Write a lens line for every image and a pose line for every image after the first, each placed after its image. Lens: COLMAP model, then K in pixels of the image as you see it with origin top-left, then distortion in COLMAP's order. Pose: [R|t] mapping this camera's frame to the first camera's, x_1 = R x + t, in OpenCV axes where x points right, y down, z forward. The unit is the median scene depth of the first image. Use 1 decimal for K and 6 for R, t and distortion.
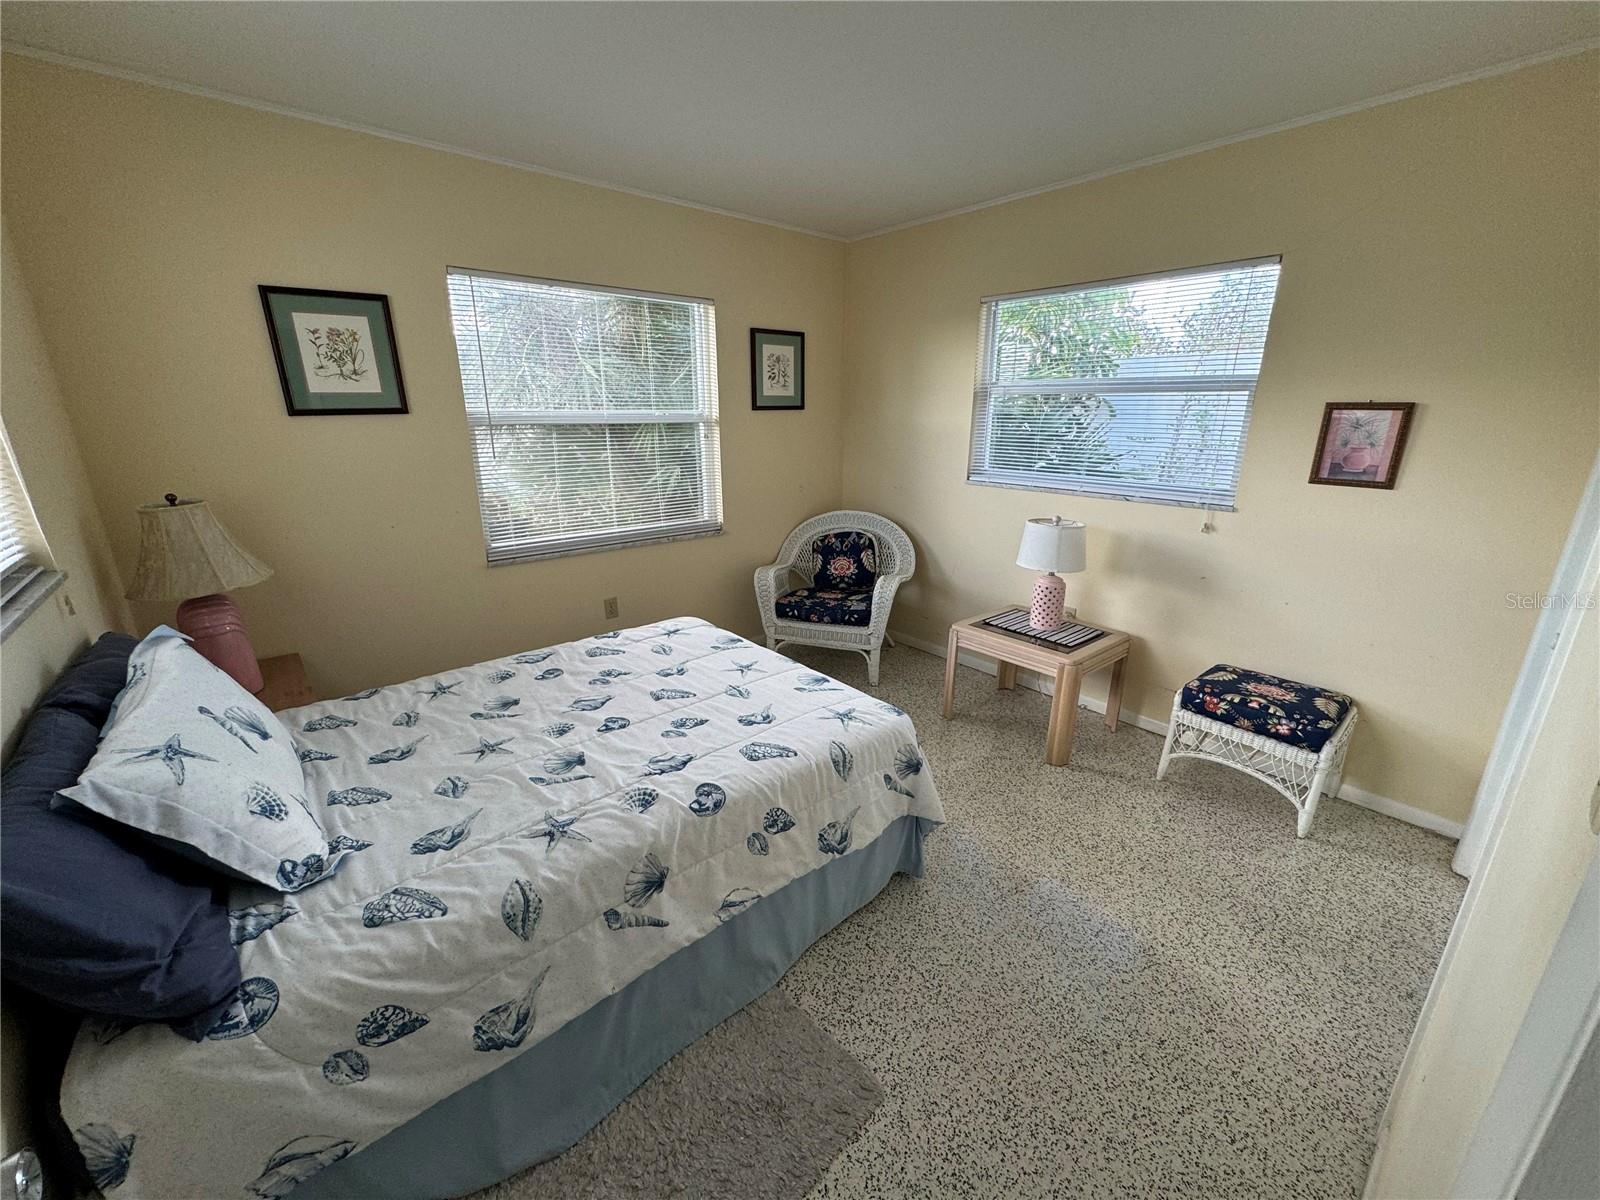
lens RADIAL K [[637.4, 0, 798.3], [0, 637.4, 600.9], [0, 0, 1]] dist [-0.003213, 0.000658]
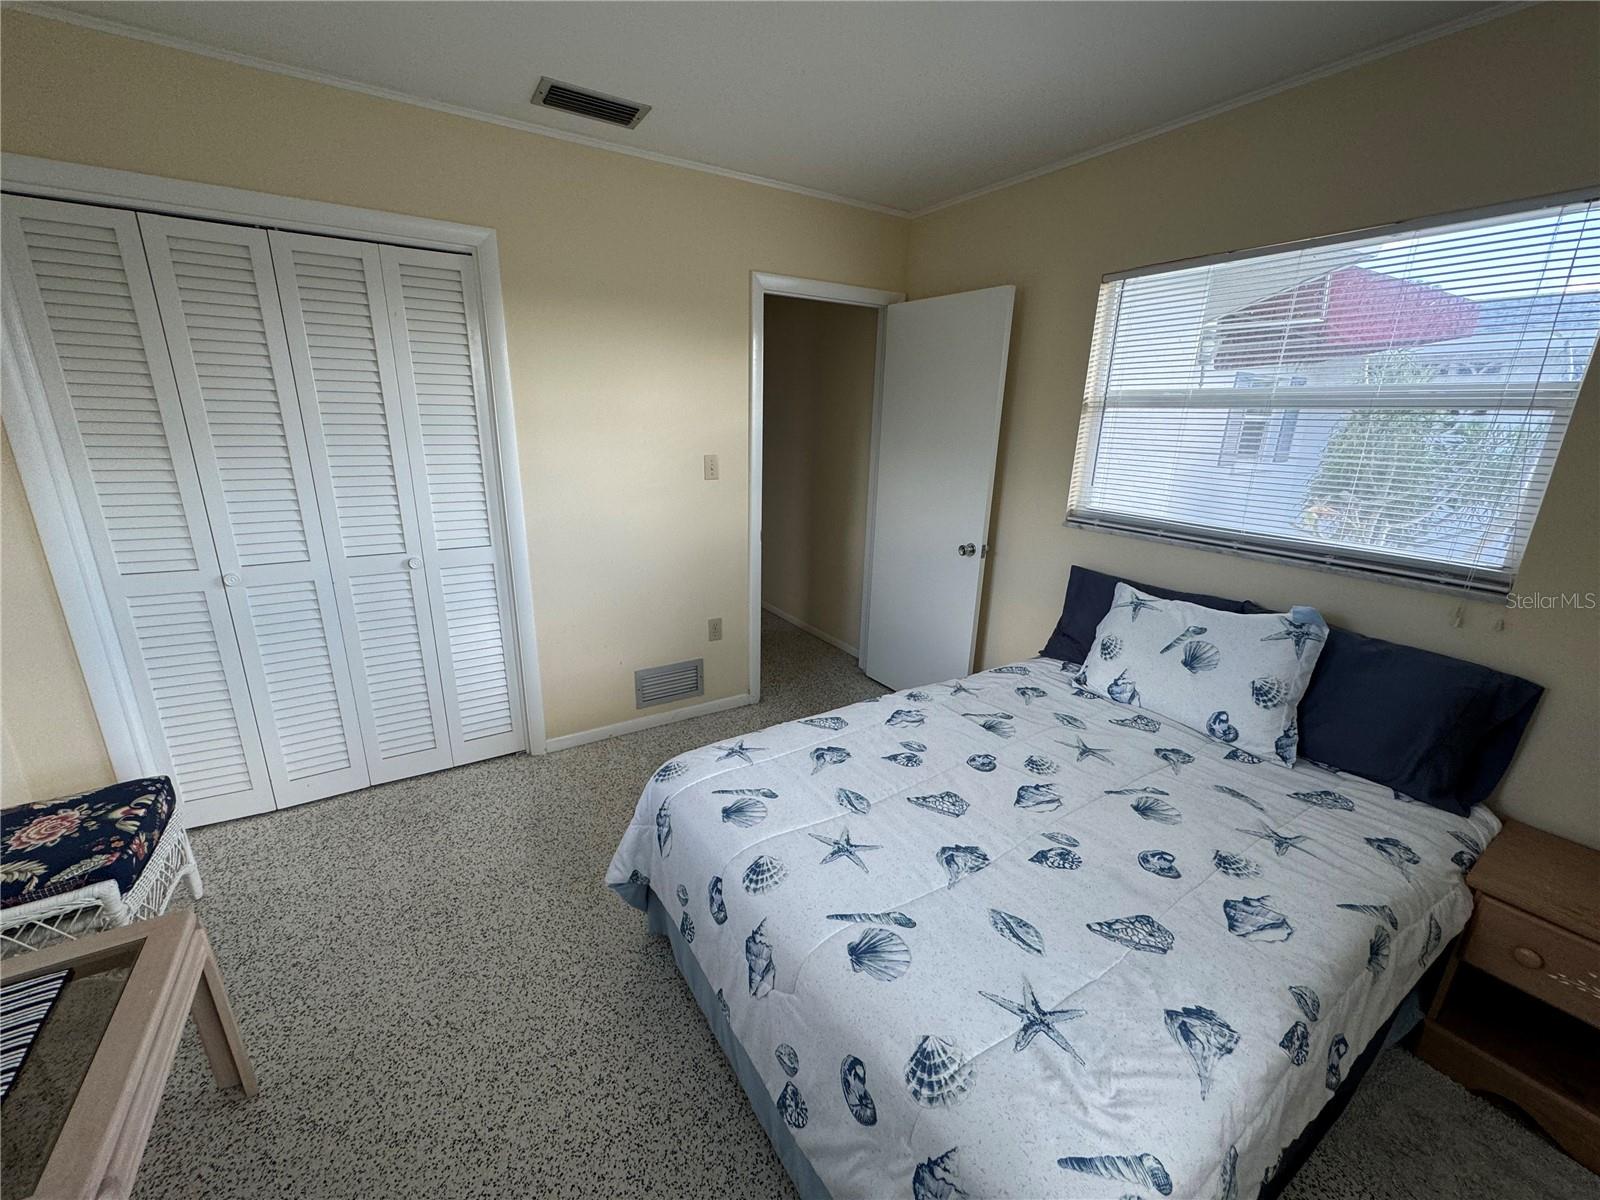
lens RADIAL K [[637.4, 0, 800.7], [0, 637.4, 603.0], [0, 0, 1]] dist [-0.003213, 0.000658]
pose [[-0.989269, -0.065950, 0.130374, -0.116545], [0.015800, 0.838808, 0.544199, -0.463401], [-0.145248, 0.540419, -0.828764, 1.510233]]
